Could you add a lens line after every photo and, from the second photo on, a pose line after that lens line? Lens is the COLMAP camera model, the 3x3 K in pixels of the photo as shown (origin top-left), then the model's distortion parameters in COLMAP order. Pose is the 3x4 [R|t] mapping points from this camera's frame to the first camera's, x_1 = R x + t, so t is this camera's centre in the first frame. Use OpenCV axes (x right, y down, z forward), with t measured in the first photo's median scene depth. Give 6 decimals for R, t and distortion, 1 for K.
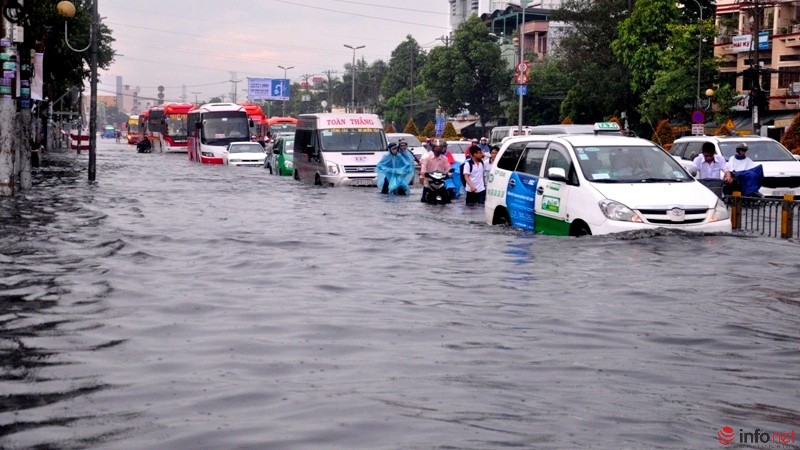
lens RADIAL K [[3165.9, 0, 327.8], [0, 3165.9, 223.0], [0, 0, 1]] dist [1.157262, 11.758282]
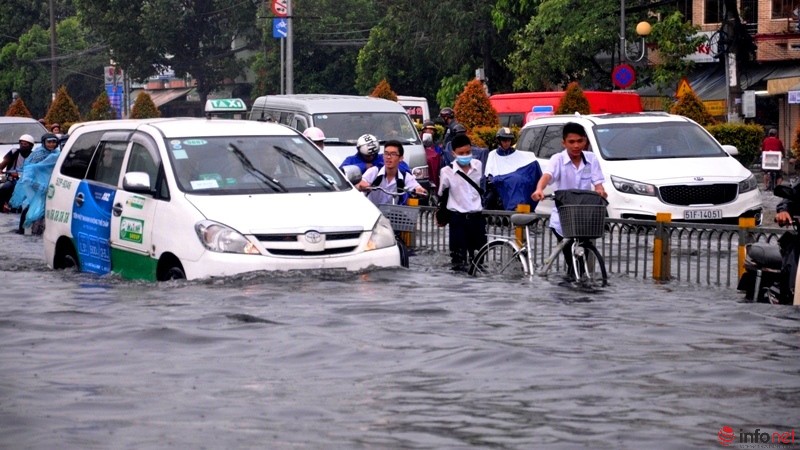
lens RADIAL K [[3165.9, 0, 327.8], [0, 3165.9, 223.0], [0, 0, 1]] dist [1.157262, 11.758282]
pose [[0.971680, -0.025360, 0.234937, -0.040411], [0.024613, 0.999678, 0.006112, -0.010555], [-0.235017, -0.000156, 0.971991, 0.394341]]
